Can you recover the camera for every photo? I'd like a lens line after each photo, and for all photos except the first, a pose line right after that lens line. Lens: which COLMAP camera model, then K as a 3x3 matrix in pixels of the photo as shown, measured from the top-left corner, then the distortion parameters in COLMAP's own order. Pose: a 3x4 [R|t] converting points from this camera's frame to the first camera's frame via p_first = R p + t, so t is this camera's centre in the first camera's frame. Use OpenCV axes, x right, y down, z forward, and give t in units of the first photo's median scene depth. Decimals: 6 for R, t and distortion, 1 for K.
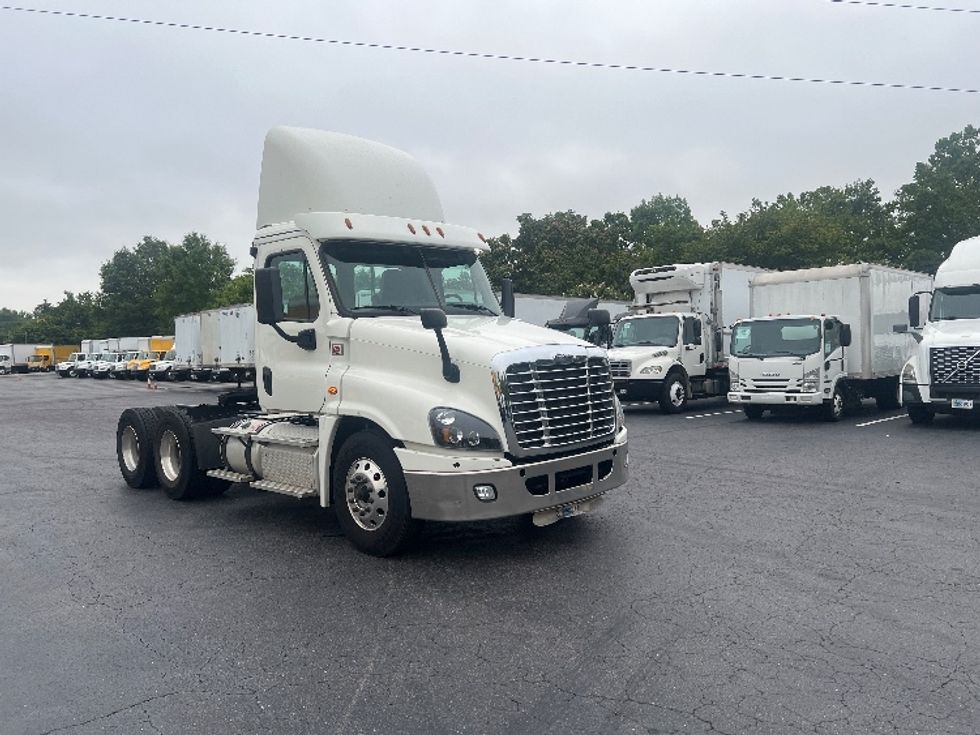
lens RADIAL K [[758.9, 0, 504.2], [0, 758.9, 368.5], [0, 0, 1]] dist [0.004768, 0.005858]
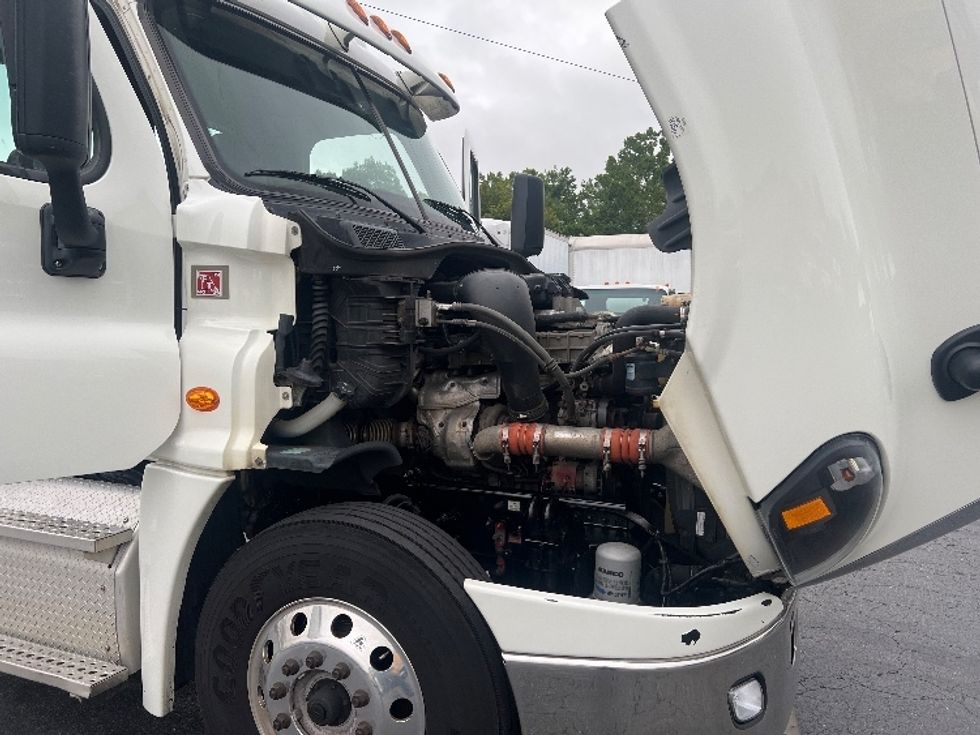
lens RADIAL K [[737.9, 0, 485.4], [0, 737.9, 369.0], [0, 0, 1]] dist [0.066065, -0.102839]
pose [[0.924704, 0.011822, 0.380504, -0.102971], [-0.028427, 0.998872, 0.038048, -0.000411], [-0.379625, -0.045999, 0.923996, 0.277021]]
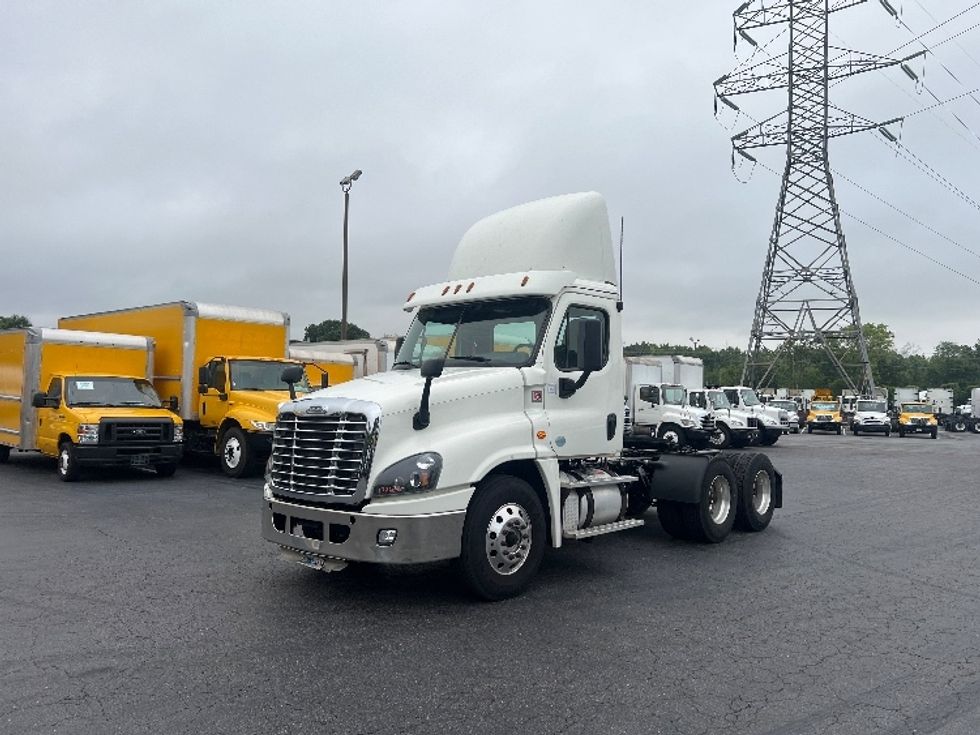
lens RADIAL K [[758.9, 0, 504.2], [0, 758.9, 368.5], [0, 0, 1]] dist [0.004768, 0.005858]
pose [[0.113634, -0.012451, -0.993445, 0.451744], [-0.044720, 0.998844, -0.017634, -0.025320], [0.992516, 0.046431, 0.112946, 0.452841]]
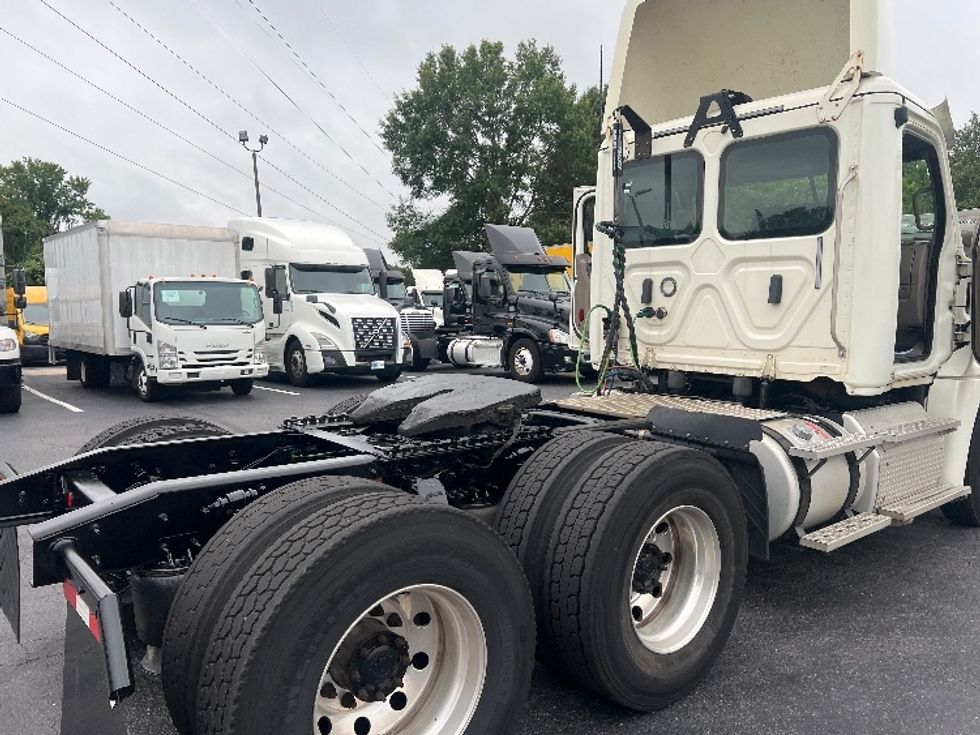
lens RADIAL K [[737.9, 0, 485.4], [0, 737.9, 369.0], [0, 0, 1]] dist [0.066065, -0.102839]
pose [[0.096100, -0.048956, 0.994167, -0.457936], [0.023559, 0.998622, 0.046898, 0.002249], [-0.995093, 0.018915, 0.097121, 0.627512]]
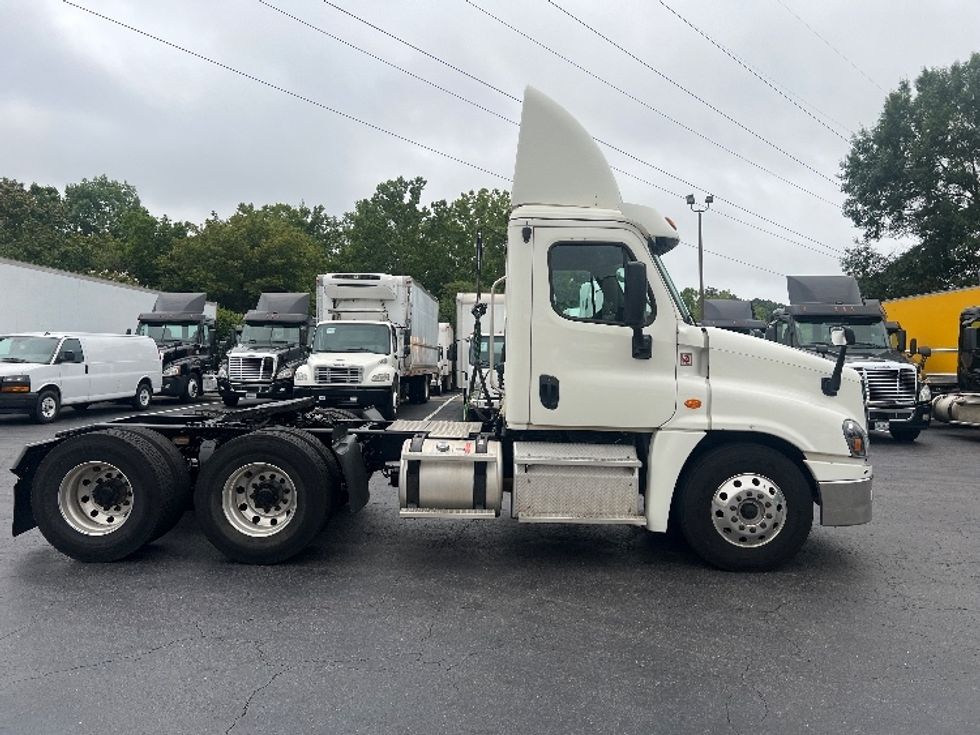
lens RADIAL K [[738.2, 0, 499.6], [0, 738.2, 370.1], [0, 0, 1]] dist [0.056927, 0.000255]
pose [[0.702874, 0.023274, 0.710934, -0.450955], [-0.020263, 0.999714, -0.012695, 0.002015], [-0.711026, -0.005483, 0.703145, 0.232666]]
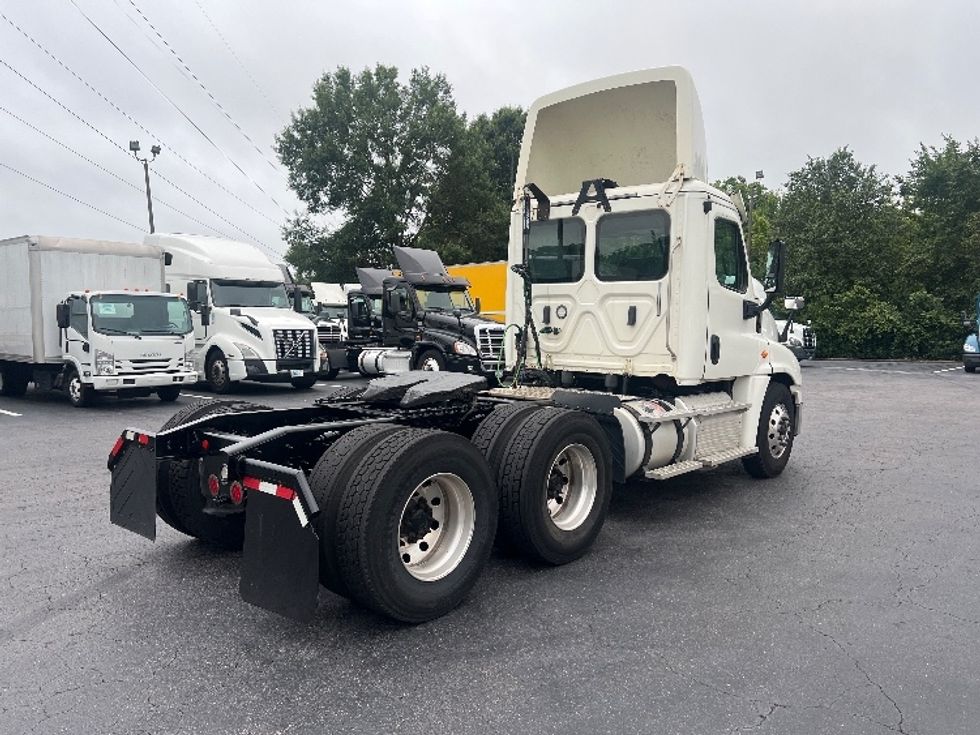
lens RADIAL K [[737.9, 0, 485.4], [0, 737.9, 369.0], [0, 0, 1]] dist [0.066065, -0.102839]
pose [[-0.057459, -0.031533, 0.997850, -0.585936], [0.017266, 0.999320, 0.032574, 0.003101], [-0.998199, 0.019101, -0.056876, 0.653554]]
